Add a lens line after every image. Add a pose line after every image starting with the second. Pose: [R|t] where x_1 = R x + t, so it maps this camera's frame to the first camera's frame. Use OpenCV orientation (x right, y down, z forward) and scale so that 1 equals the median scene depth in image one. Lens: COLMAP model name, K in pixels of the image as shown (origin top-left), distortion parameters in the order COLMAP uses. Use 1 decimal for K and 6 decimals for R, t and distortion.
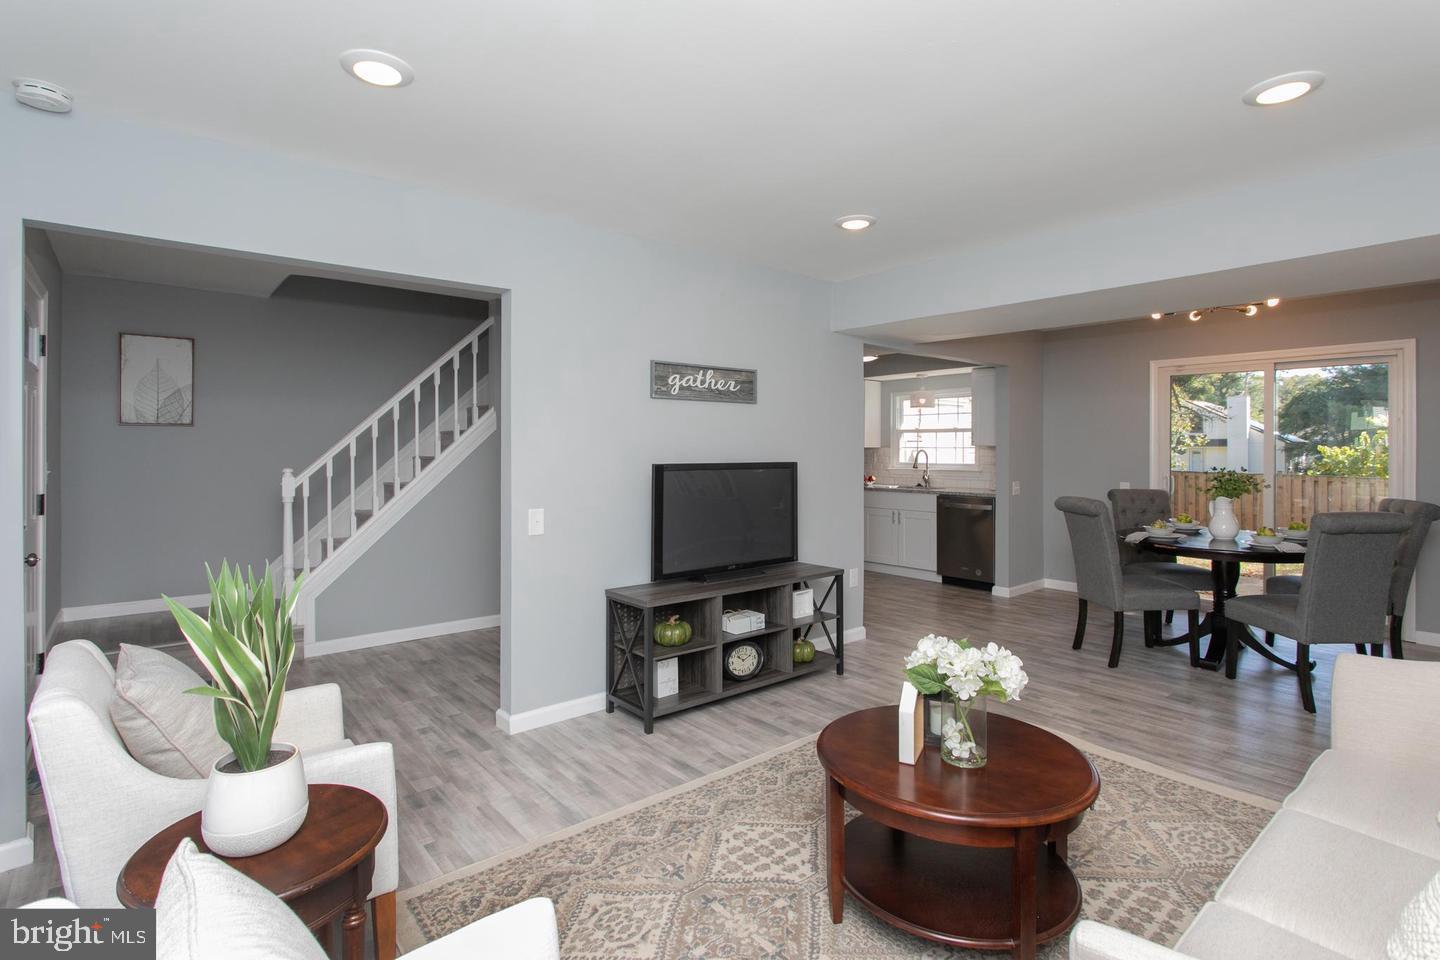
lens RADIAL K [[699.0, 0, 718.9], [0, 699.0, 453.6], [0, 0, 1]] dist [-0.000748, -0.000183]
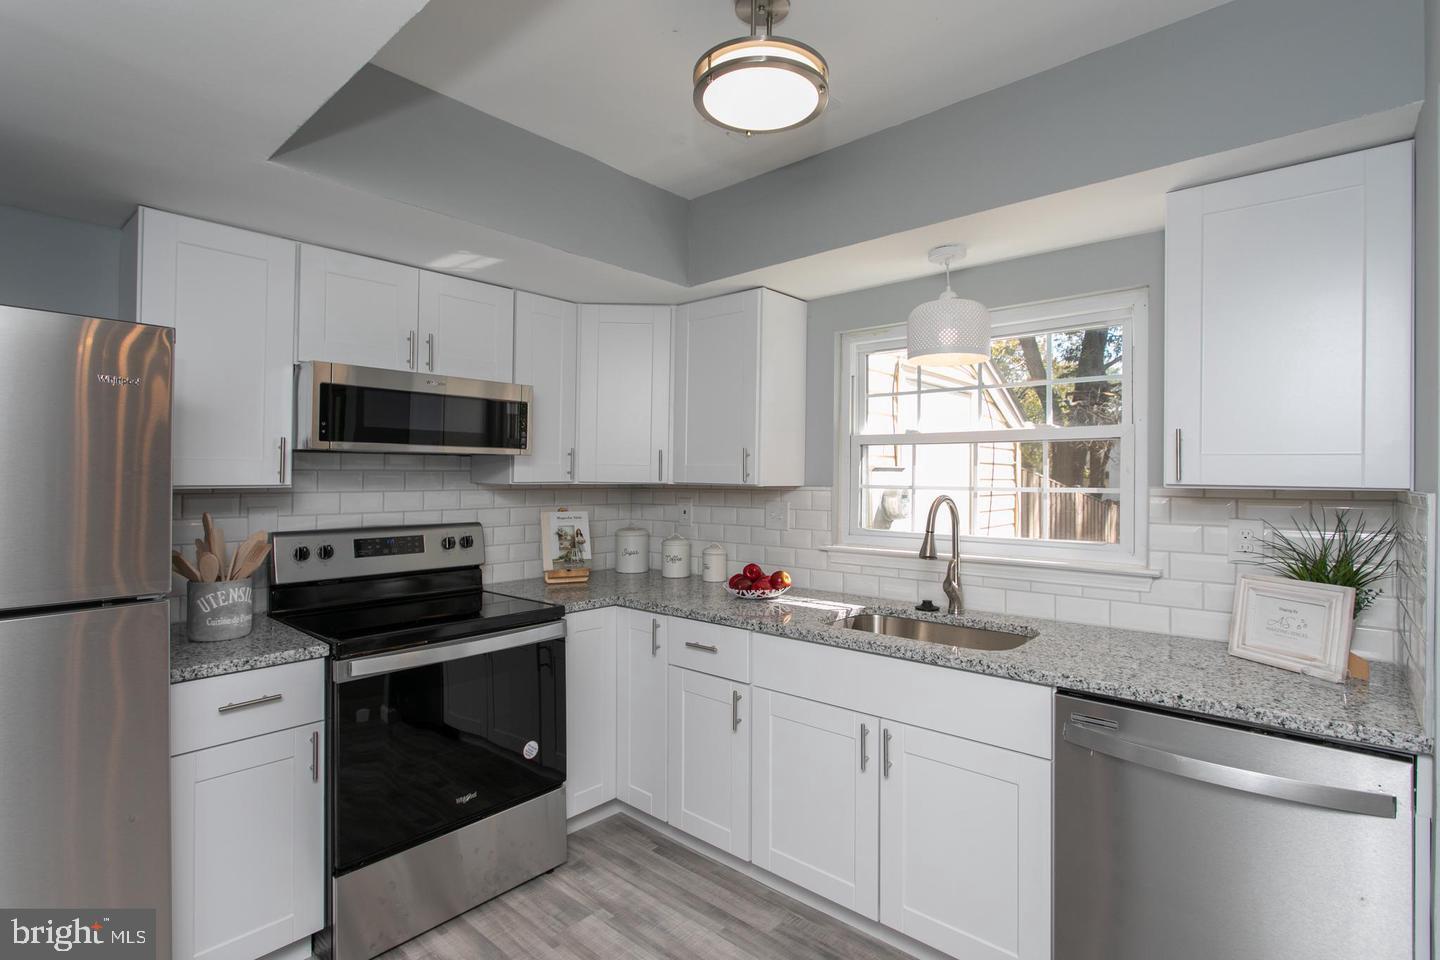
lens RADIAL K [[698.8, 0, 720.0], [0, 698.8, 480.0], [0, 0, 1]] dist [-0.000274, -0.000142]
pose [[0.988358, -0.001583, 0.152138, 0.136969], [0.002417, 0.999983, -0.005298, -0.010664], [-0.152127, 0.005604, 0.988345, 0.666354]]
